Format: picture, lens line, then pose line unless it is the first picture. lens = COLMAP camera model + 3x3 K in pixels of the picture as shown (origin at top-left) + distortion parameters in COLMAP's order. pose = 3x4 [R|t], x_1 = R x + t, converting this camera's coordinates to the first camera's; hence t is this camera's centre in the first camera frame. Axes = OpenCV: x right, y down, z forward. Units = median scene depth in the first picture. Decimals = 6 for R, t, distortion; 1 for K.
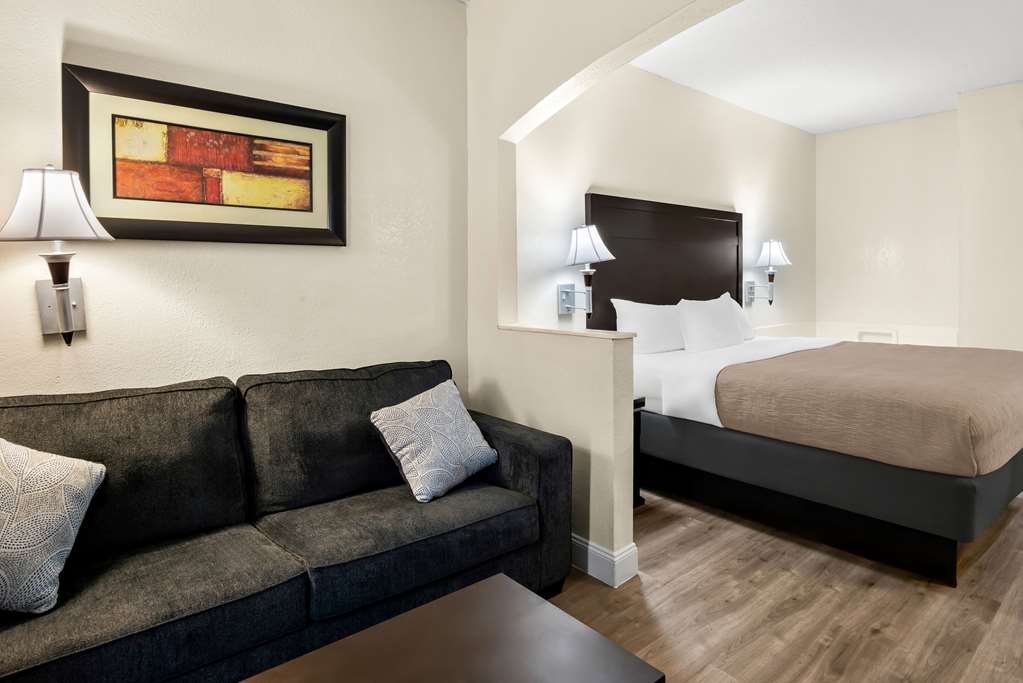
lens RADIAL K [[572.4, 0, 510.0], [0, 572.4, 283.4], [0, 0, 1]] dist [0.003296, 0.000578]
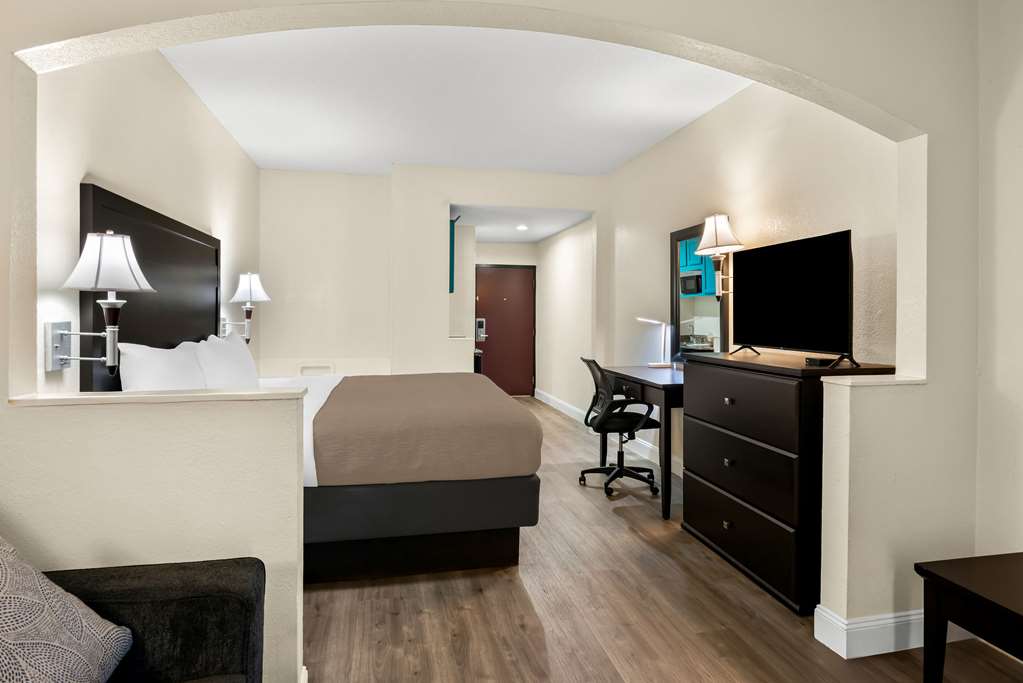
lens RADIAL K [[578.7, 0, 510.1], [0, 578.7, 313.9], [0, 0, 1]] dist [-0.001862, -0.001230]
pose [[0.468642, 0.010216, 0.883329, -0.307424], [-0.002050, 0.999943, -0.010477, -0.003016], [-0.883386, 0.003099, 0.468636, 0.371550]]
